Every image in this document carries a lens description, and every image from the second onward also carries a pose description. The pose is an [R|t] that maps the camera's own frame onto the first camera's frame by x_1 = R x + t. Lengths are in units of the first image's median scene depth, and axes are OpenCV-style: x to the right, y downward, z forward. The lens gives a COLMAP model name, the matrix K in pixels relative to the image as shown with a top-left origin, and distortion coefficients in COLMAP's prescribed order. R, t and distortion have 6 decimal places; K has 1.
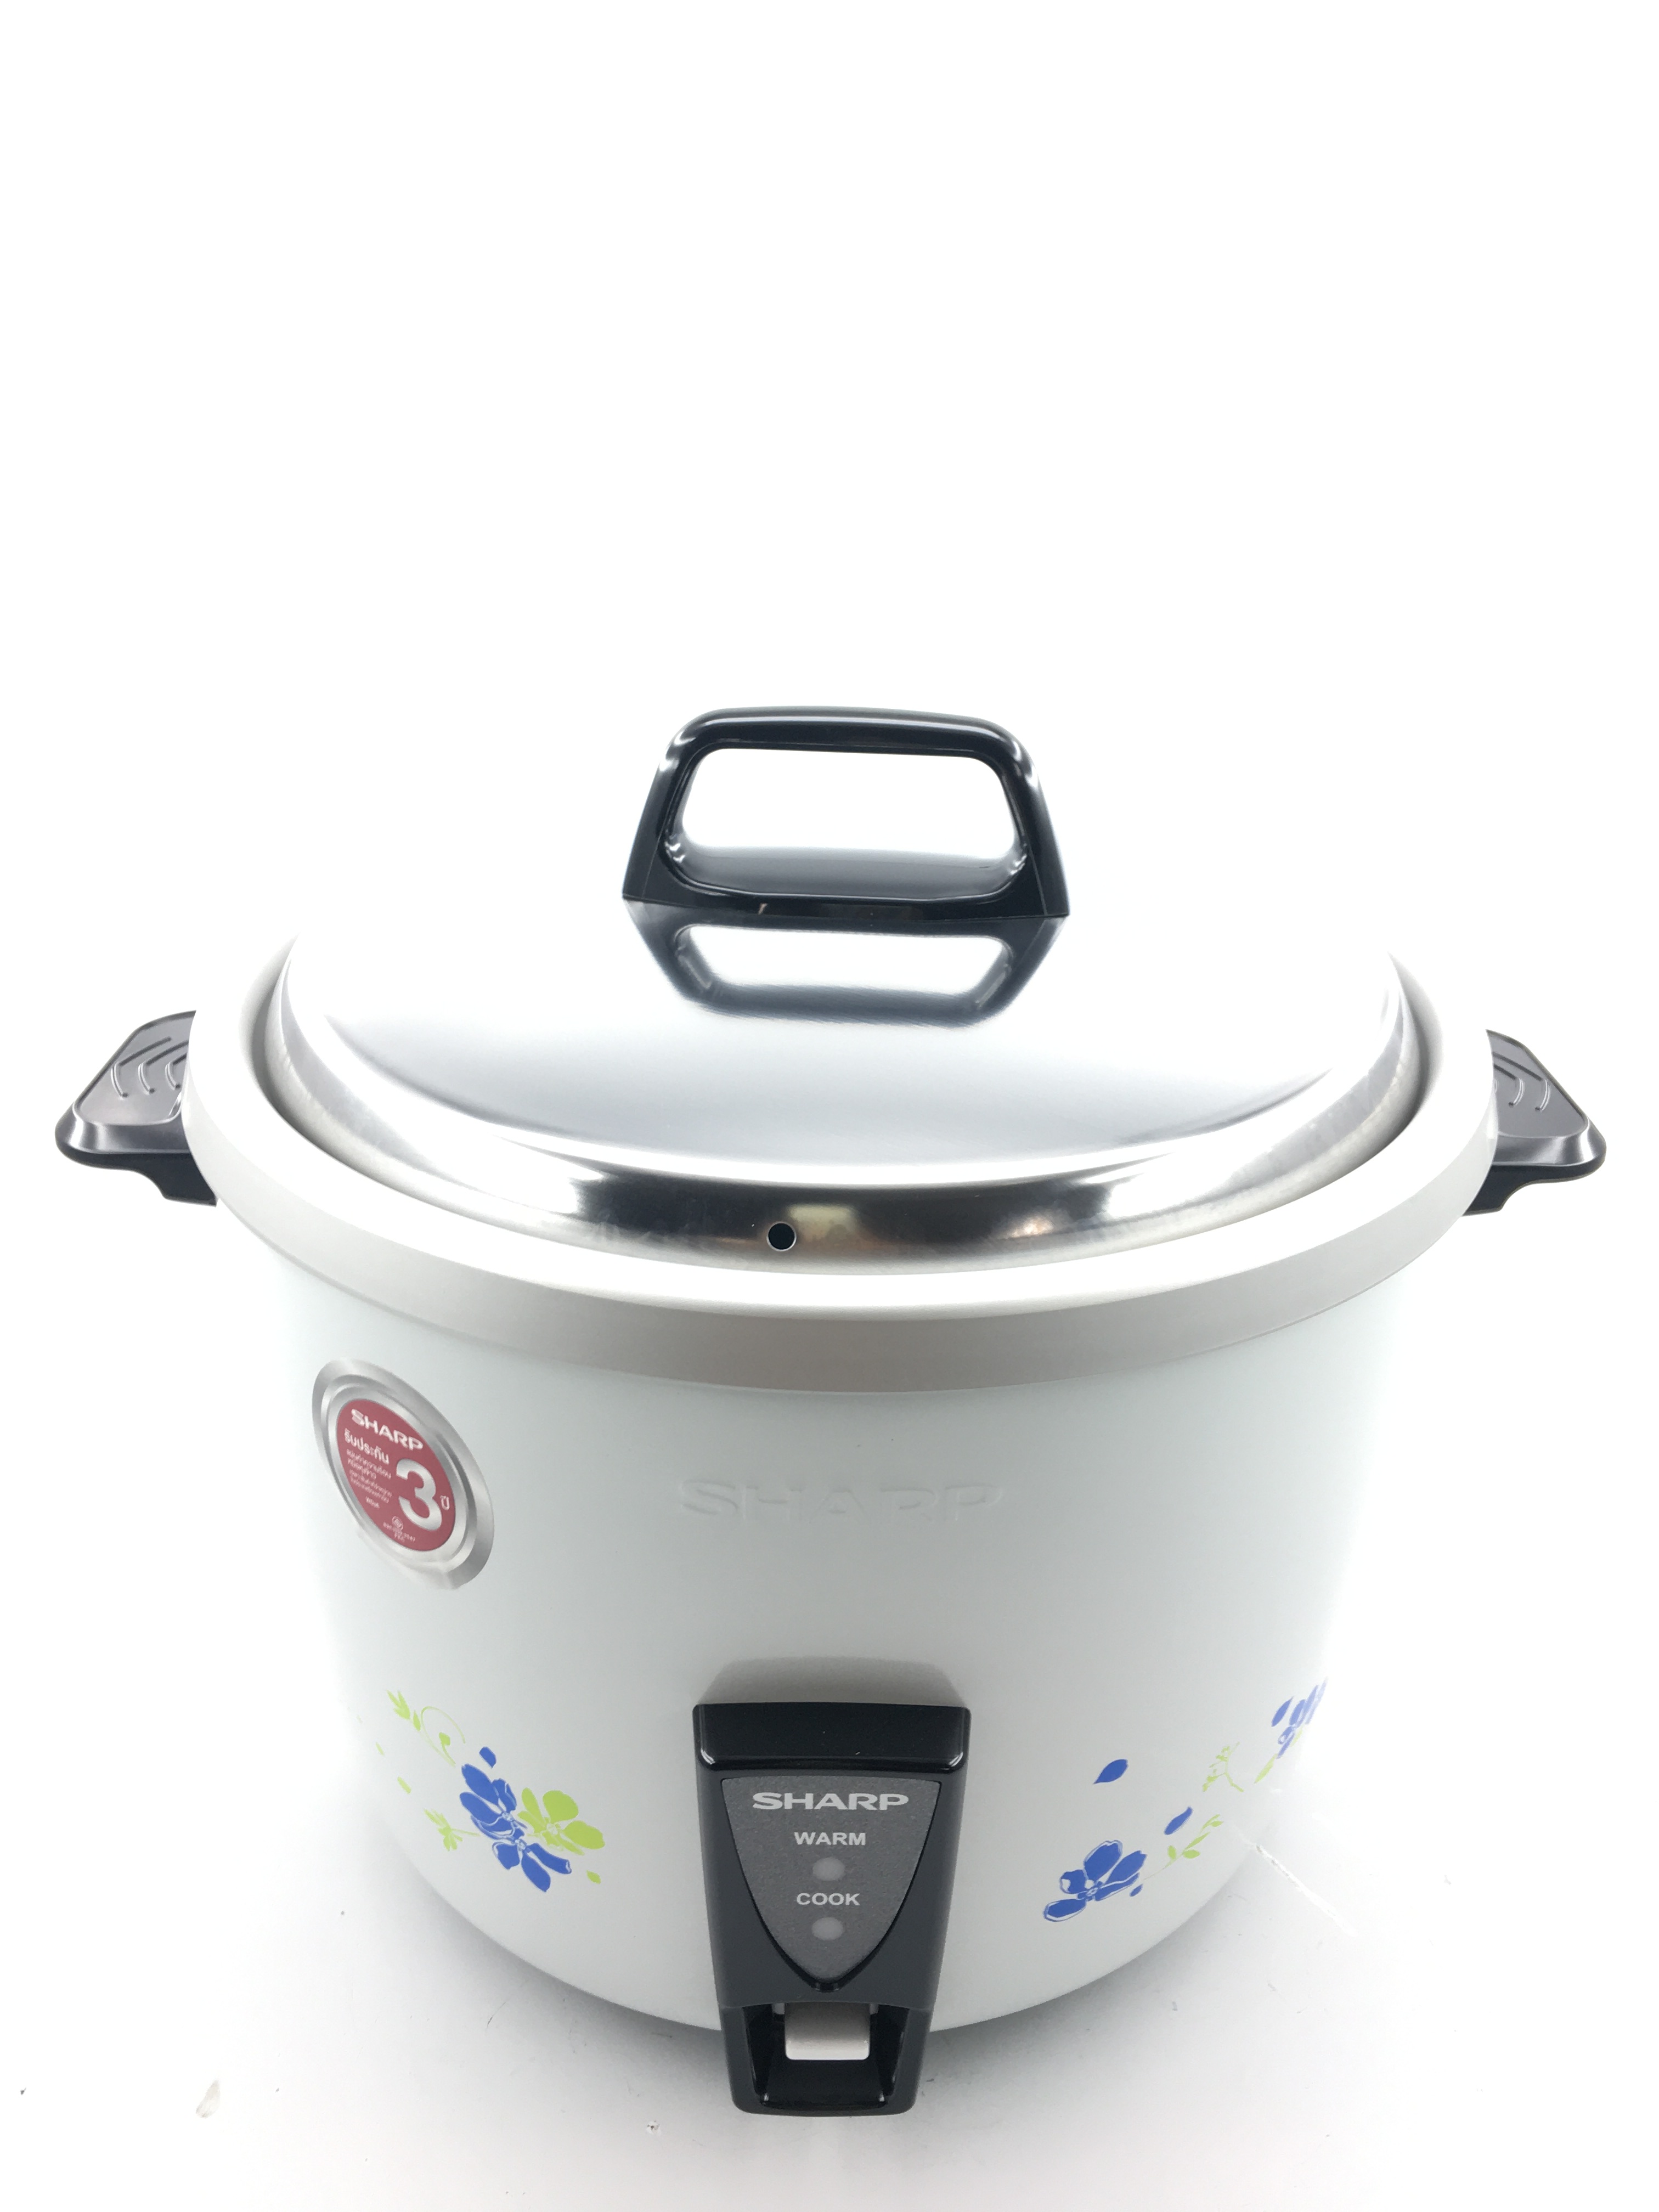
lens RADIAL K [[1912.0, 0, 830.3], [0, 1912.0, 1129.4], [0, 0, 1]] dist [0.047583, -0.004826]
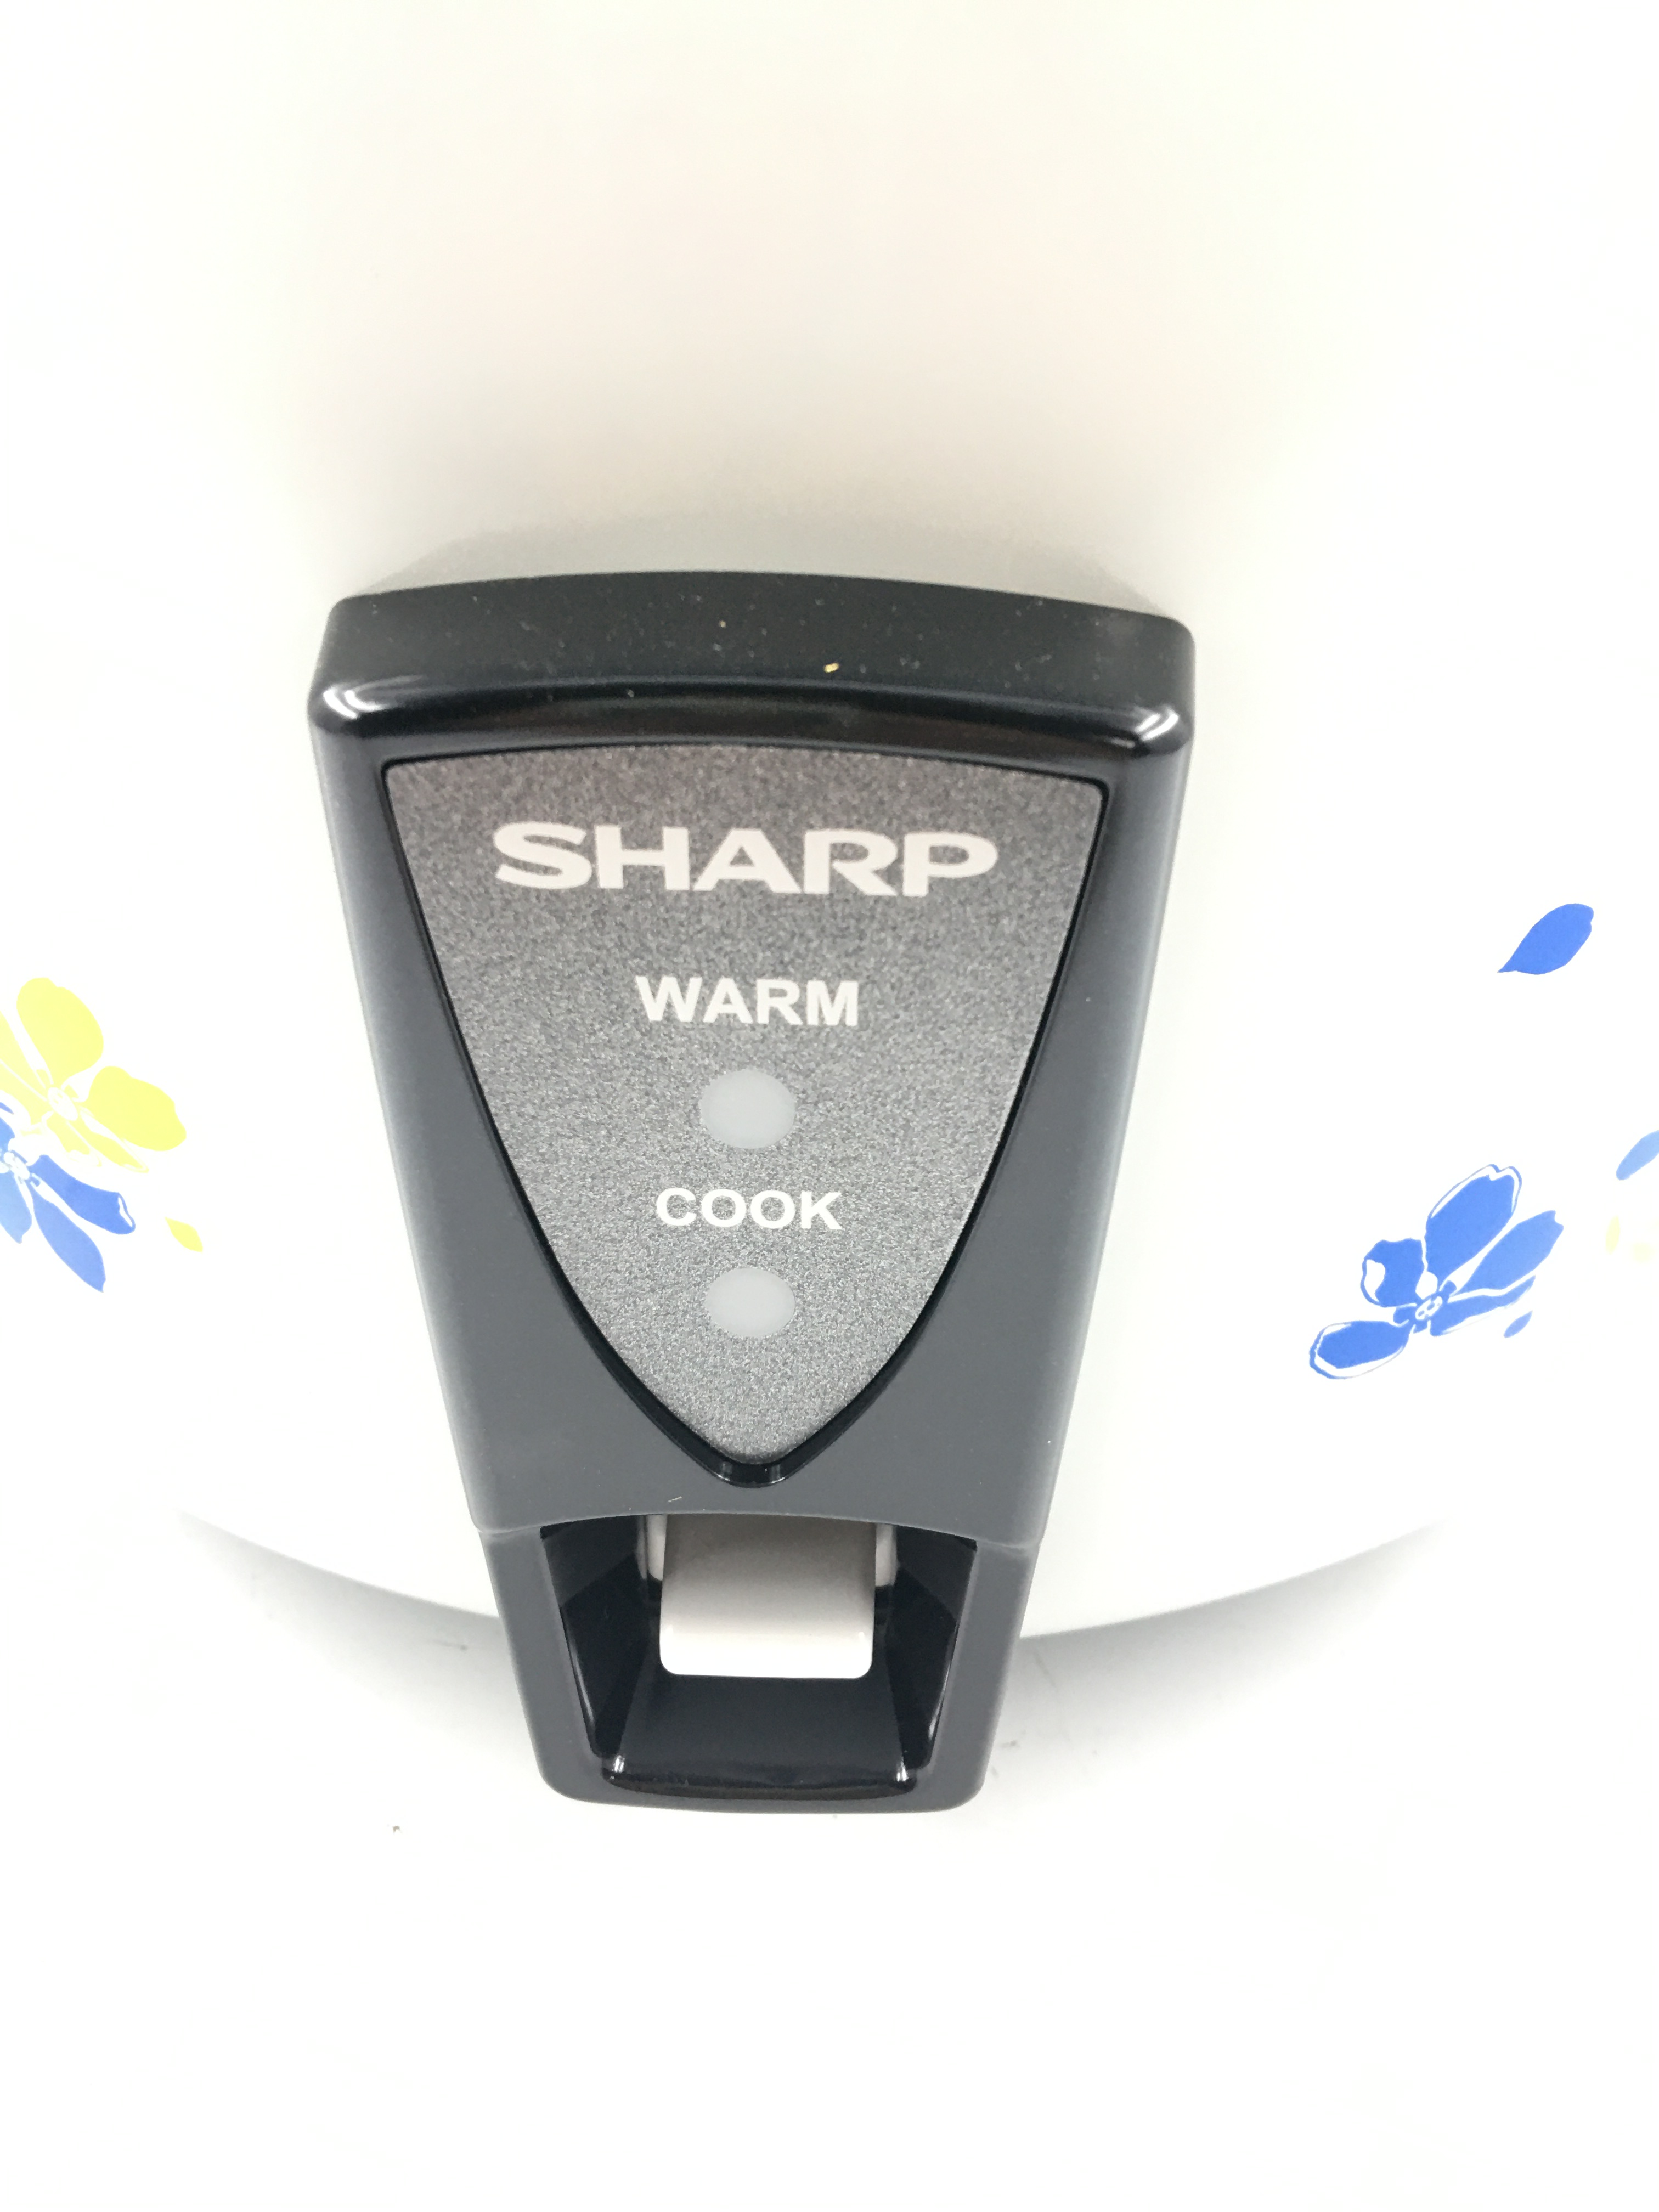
lens RADIAL K [[1912.0, 0, 828.3], [0, 1912.0, 1093.2], [0, 0, 1]] dist [0.047583, -0.004826]
pose [[0.999597, 0.012821, -0.025322, 0.020801], [-0.009852, 0.993422, 0.114089, 0.334930], [0.026618, -0.113793, 0.993148, 0.657230]]
